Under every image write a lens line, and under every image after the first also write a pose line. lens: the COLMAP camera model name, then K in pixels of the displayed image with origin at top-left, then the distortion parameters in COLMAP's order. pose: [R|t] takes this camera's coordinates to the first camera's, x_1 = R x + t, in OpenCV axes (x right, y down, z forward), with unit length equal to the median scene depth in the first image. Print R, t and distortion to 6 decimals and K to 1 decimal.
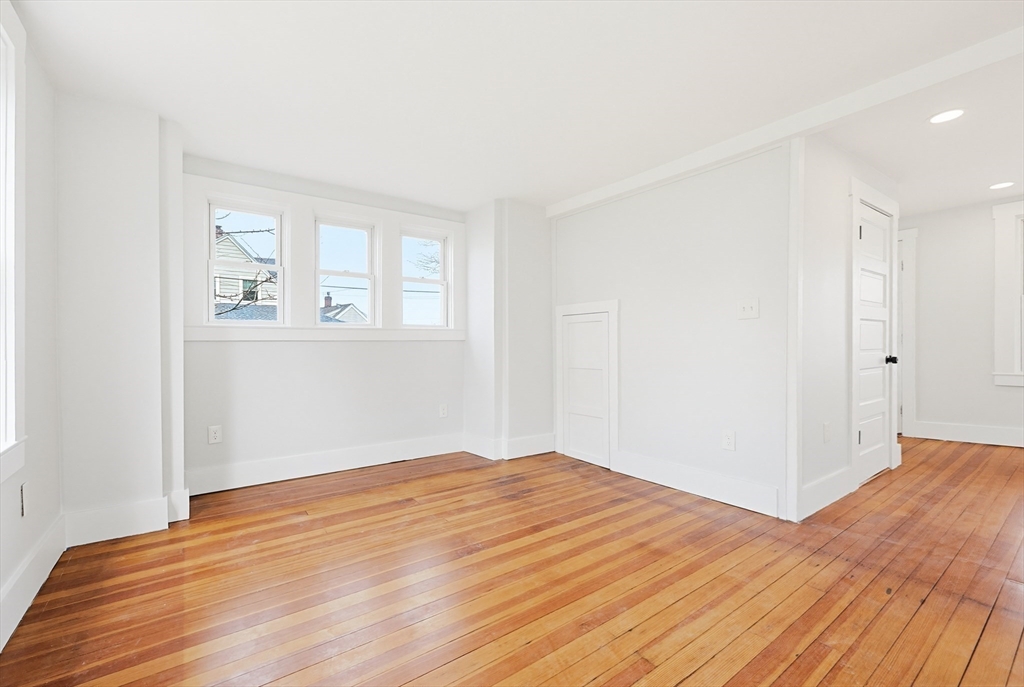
lens RADIAL K [[442.5, 0, 519.1], [0, 442.5, 340.1], [0, 0, 1]] dist [0.000854, 0.000081]
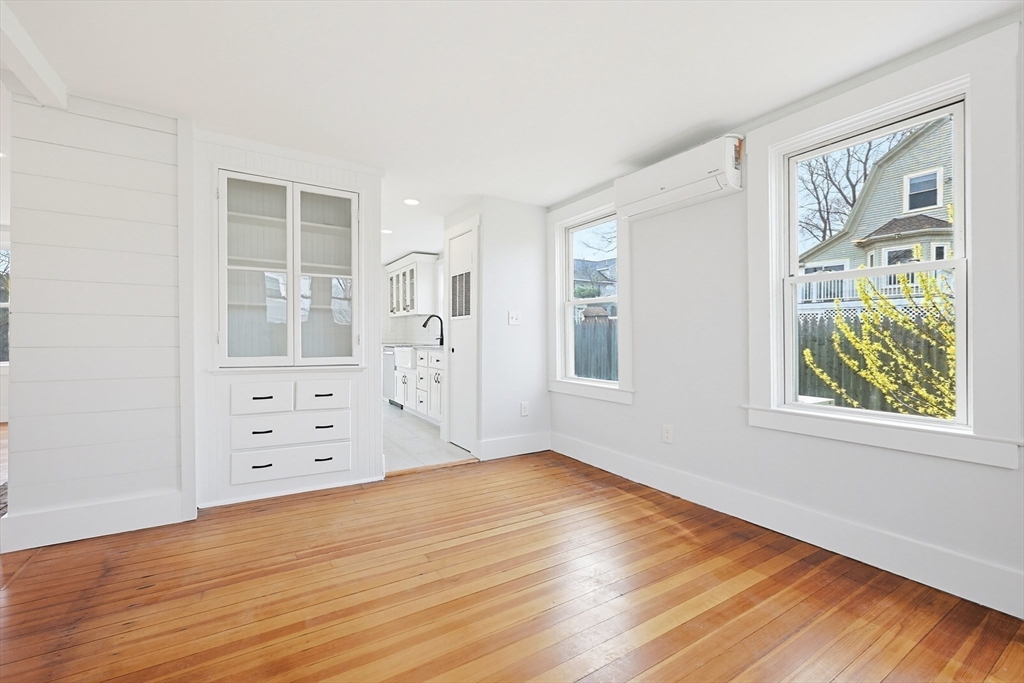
lens RADIAL K [[442.5, 0, 519.1], [0, 442.5, 338.1], [0, 0, 1]] dist [0.000854, 0.000081]
pose [[-0.997237, 0.000944, 0.074277, -0.069926], [0.000556, 0.999986, -0.005232, -0.000778], [-0.074281, -0.005176, -0.997224, 1.345578]]
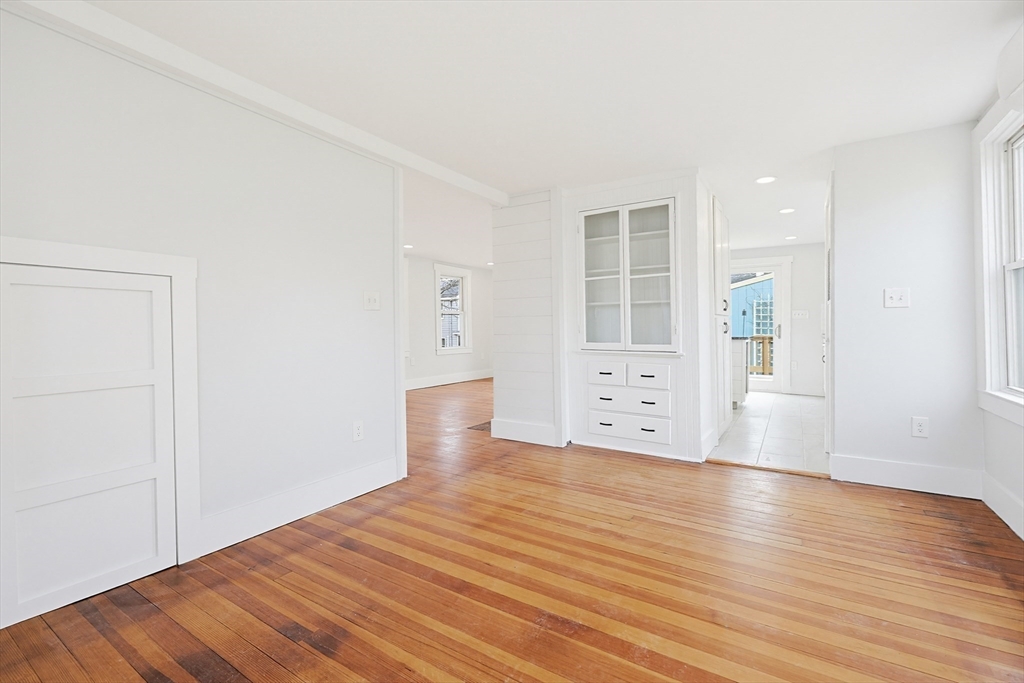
lens RADIAL K [[448.8, 0, 514.5], [0, 448.8, 337.7], [0, 0, 1]] dist [-0.000157, 0.000088]
pose [[-0.352598, -0.006675, 0.935751, -0.635848], [0.003087, 0.999961, 0.008296, 0.009015], [-0.935770, 0.005814, -0.352563, 1.109362]]
